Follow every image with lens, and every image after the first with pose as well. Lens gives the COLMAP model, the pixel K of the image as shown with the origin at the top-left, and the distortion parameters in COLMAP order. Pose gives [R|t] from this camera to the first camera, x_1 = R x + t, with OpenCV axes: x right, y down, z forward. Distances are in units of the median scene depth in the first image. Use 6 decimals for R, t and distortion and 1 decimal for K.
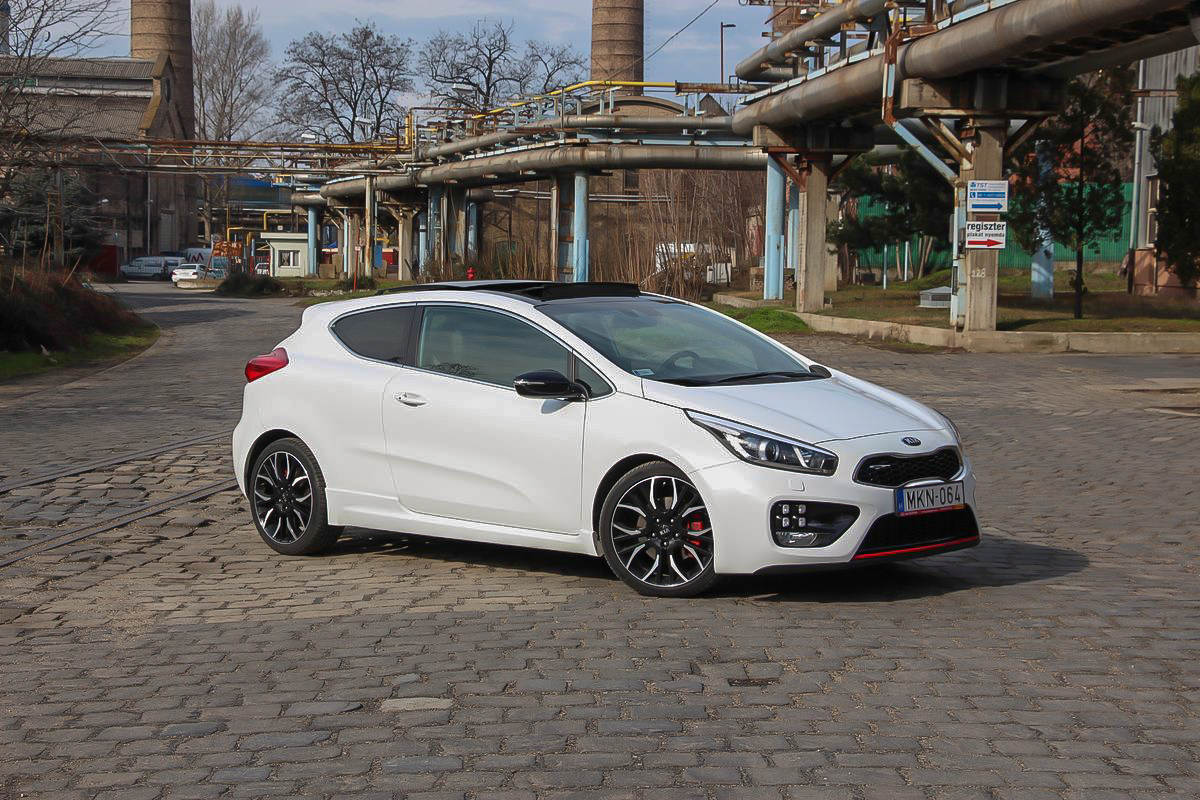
lens RADIAL K [[2097.3, 0, 602.9], [0, 2097.3, 403.8], [0, 0, 1]] dist [0.133248, 0.774471]
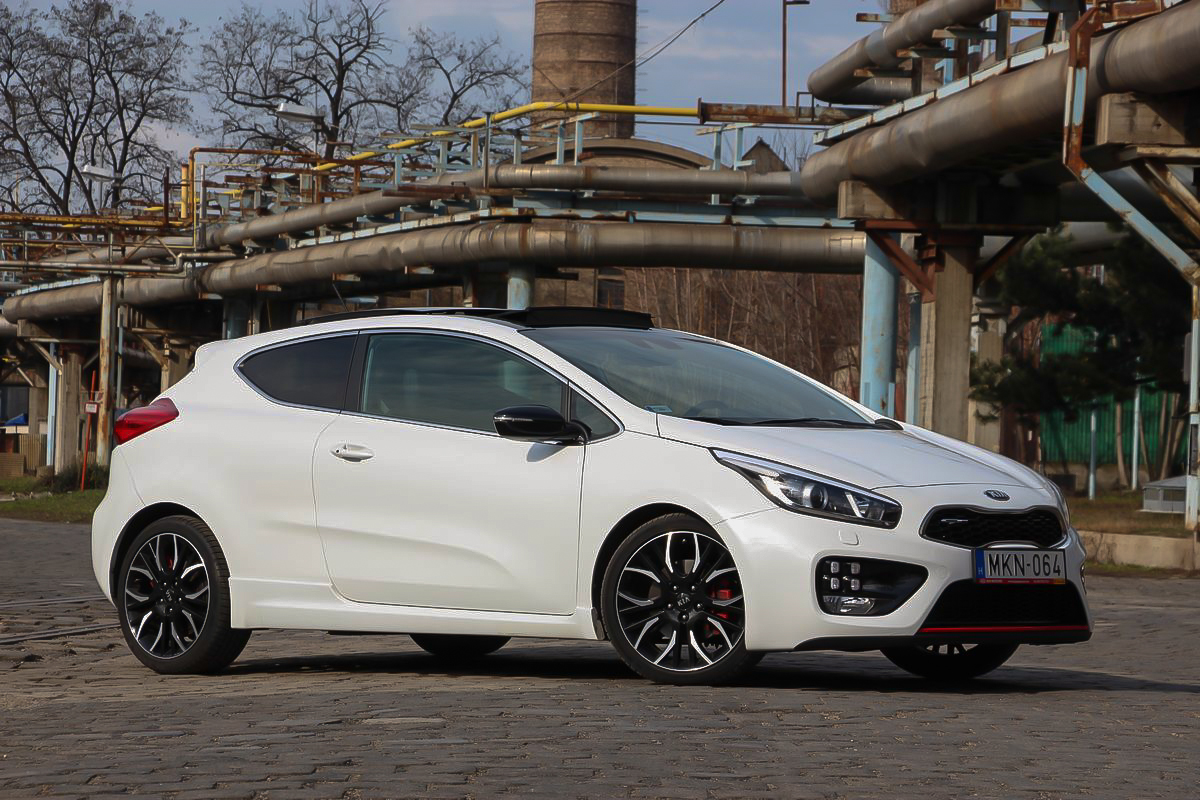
lens RADIAL K [[4255.0, 0, 597.1], [0, 4255.0, 402.5], [0, 0, 1]] dist [0.821999, 3.264968]
pose [[0.999814, 0.015210, 0.011843, -0.004348], [-0.014142, 0.996229, -0.085608, 0.023035], [-0.013100, 0.085424, 0.996259, -0.113434]]
